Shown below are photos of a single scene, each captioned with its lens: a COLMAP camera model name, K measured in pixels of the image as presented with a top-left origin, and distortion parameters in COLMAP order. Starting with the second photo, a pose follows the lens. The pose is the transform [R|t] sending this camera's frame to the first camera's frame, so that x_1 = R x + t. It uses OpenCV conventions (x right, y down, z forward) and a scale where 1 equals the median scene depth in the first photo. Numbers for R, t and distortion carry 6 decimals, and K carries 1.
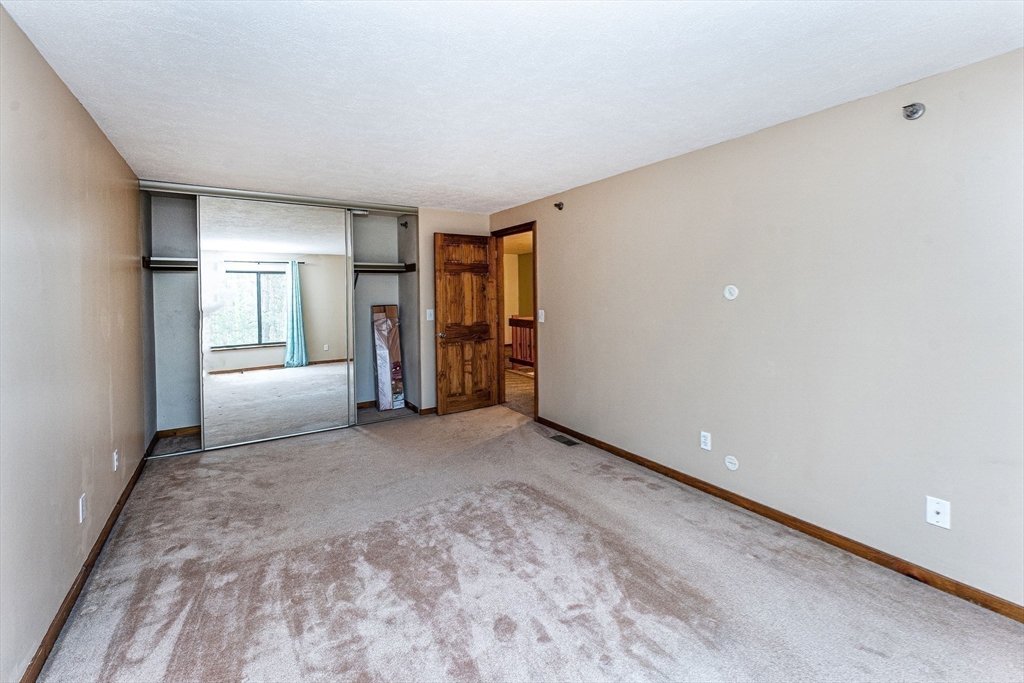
lens RADIAL K [[431.5, 0, 511.2], [0, 431.5, 303.8], [0, 0, 1]] dist [0.000514, -0.000182]
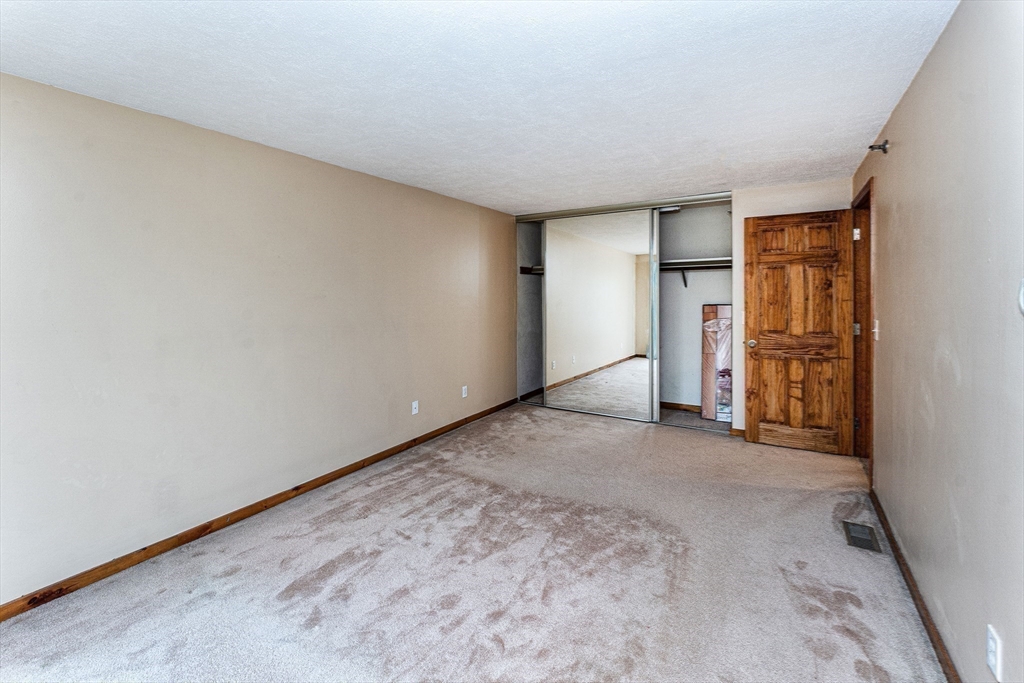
lens RADIAL K [[431.5, 0, 511.2], [0, 431.5, 303.8], [0, 0, 1]] dist [0.000514, -0.000182]
pose [[0.437699, 0.029183, -0.898648, 0.366277], [-0.019471, 0.999546, 0.022976, -0.011752], [0.898911, 0.007441, 0.438069, 0.238583]]
